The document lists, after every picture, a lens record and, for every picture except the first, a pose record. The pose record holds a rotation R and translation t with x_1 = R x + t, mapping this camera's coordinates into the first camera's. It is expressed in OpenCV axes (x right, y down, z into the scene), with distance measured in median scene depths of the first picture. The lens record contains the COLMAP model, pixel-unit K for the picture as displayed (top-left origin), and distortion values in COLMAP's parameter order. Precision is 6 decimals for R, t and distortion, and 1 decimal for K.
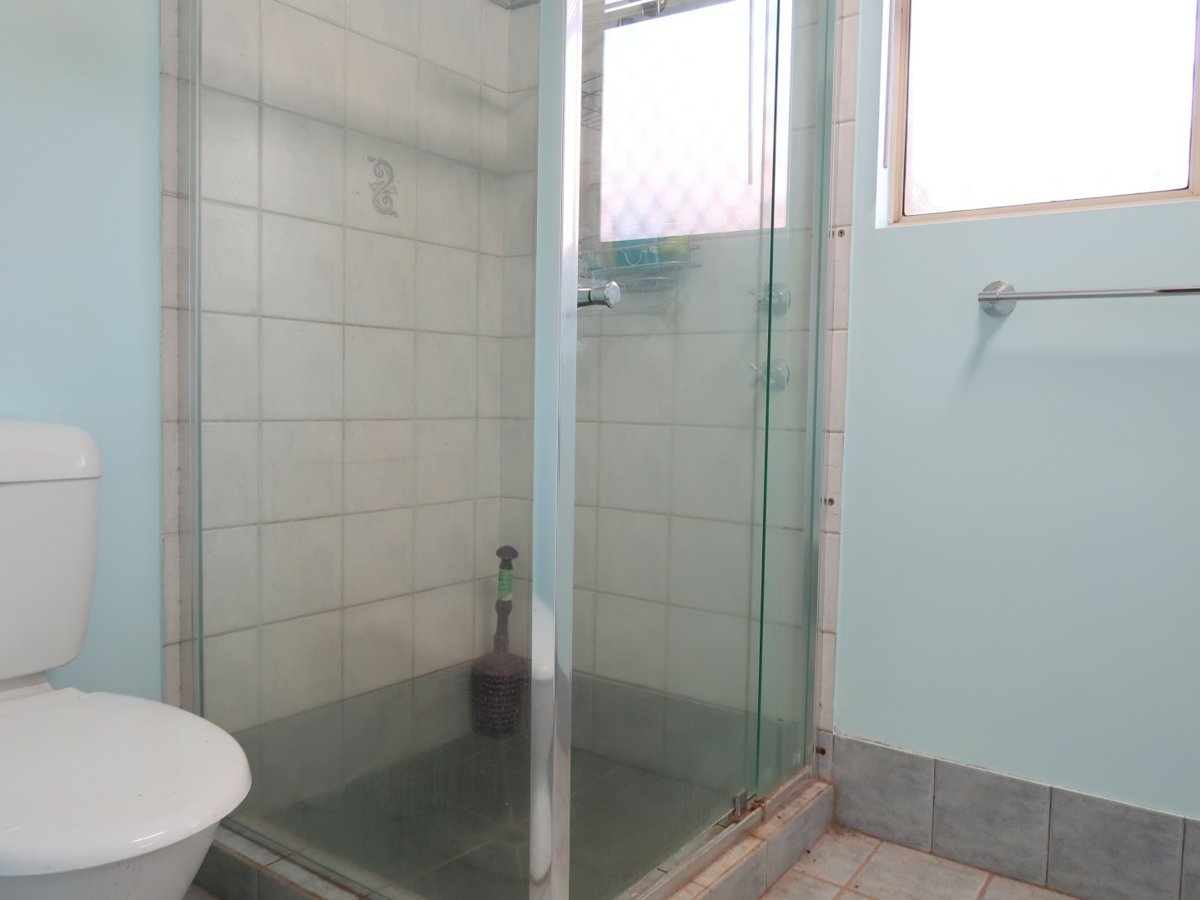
lens RADIAL K [[938.8, 0, 596.4], [0, 938.8, 455.4], [0, 0, 1]] dist [-0.015844, -0.003489]
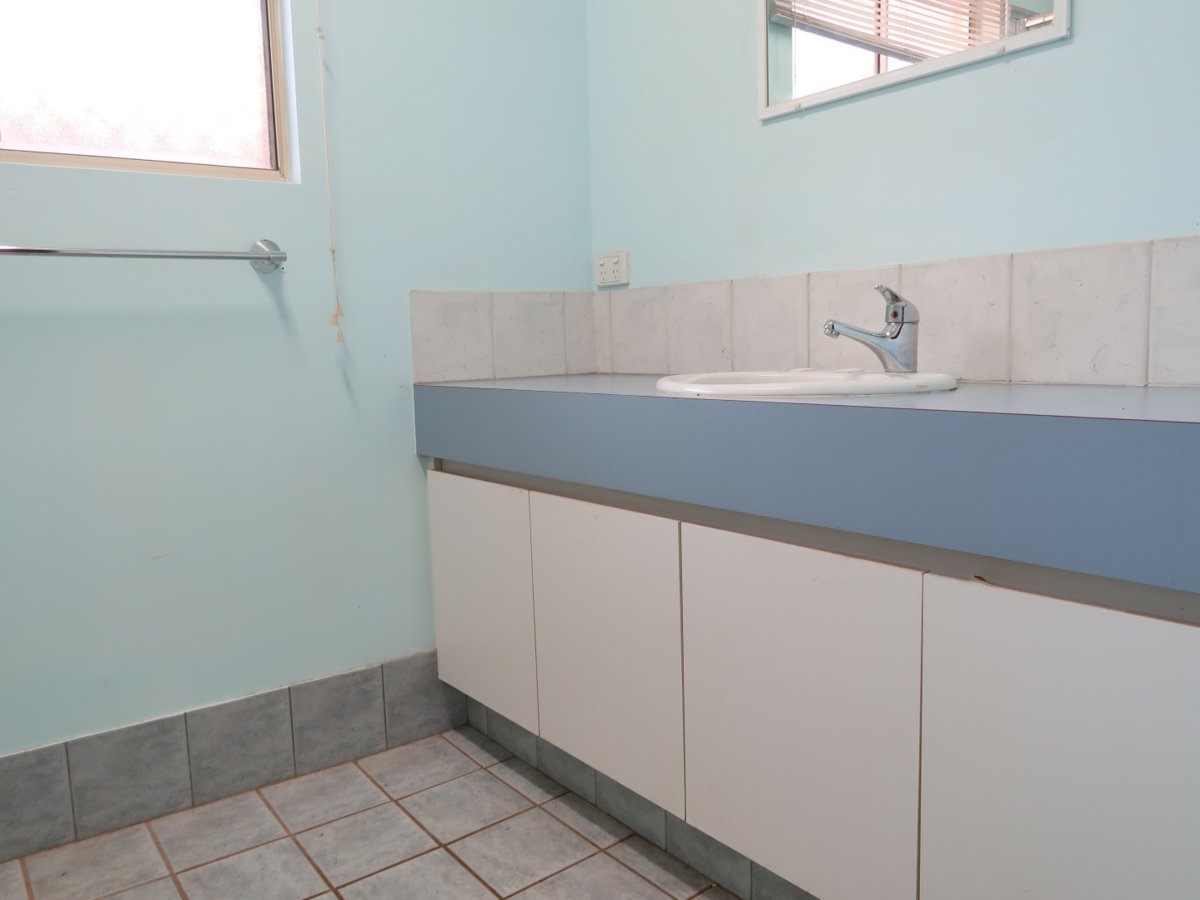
lens RADIAL K [[878.0, 0, 595.2], [0, 878.0, 441.7], [0, 0, 1]] dist [-0.014498, -0.009924]
pose [[0.297515, -0.131804, 0.945575, -0.282372], [0.098373, 0.989385, 0.106959, -0.014162], [-0.949635, 0.061197, 0.307323, 0.226092]]
